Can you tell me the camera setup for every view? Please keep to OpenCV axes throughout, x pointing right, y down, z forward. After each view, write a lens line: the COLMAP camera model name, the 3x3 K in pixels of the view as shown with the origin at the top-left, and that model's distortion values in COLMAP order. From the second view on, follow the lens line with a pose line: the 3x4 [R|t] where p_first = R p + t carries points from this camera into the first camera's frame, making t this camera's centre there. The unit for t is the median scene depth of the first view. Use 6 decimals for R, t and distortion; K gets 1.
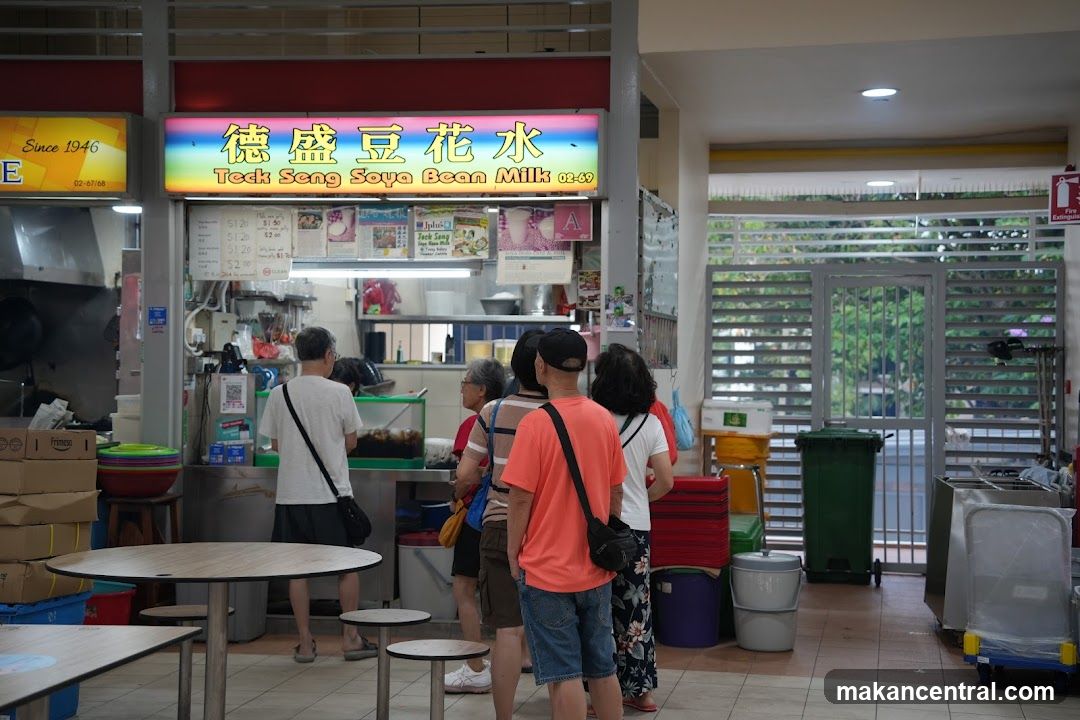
lens RADIAL K [[1874.2, 0, 558.5], [0, 1874.2, 374.6], [0, 0, 1]] dist [0.393746, 0.000000]
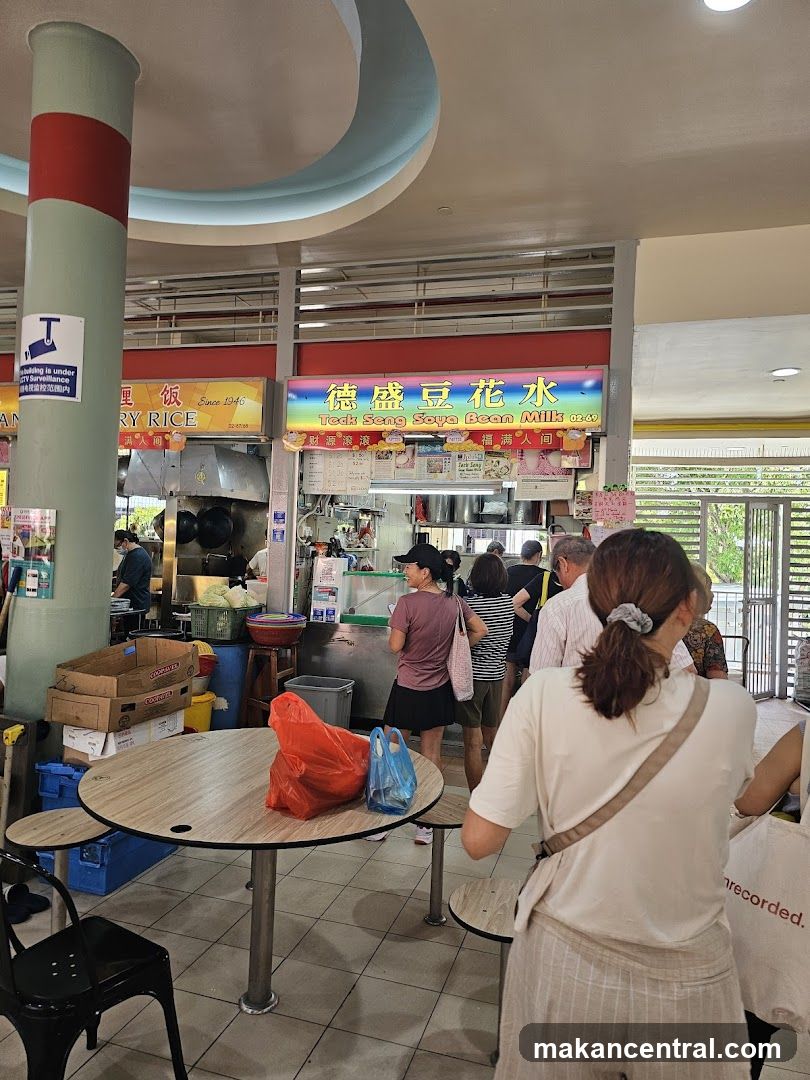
lens RADIAL K [[726.0, 0, 413.0], [0, 726.0, 544.4], [0, 0, 1]] dist [0.119786, 0.000958]
pose [[0.994856, 0.028078, -0.097335, -0.054309], [-0.028887, 0.999559, -0.006910, -0.009301], [0.097098, 0.009686, 0.995228, 0.460459]]
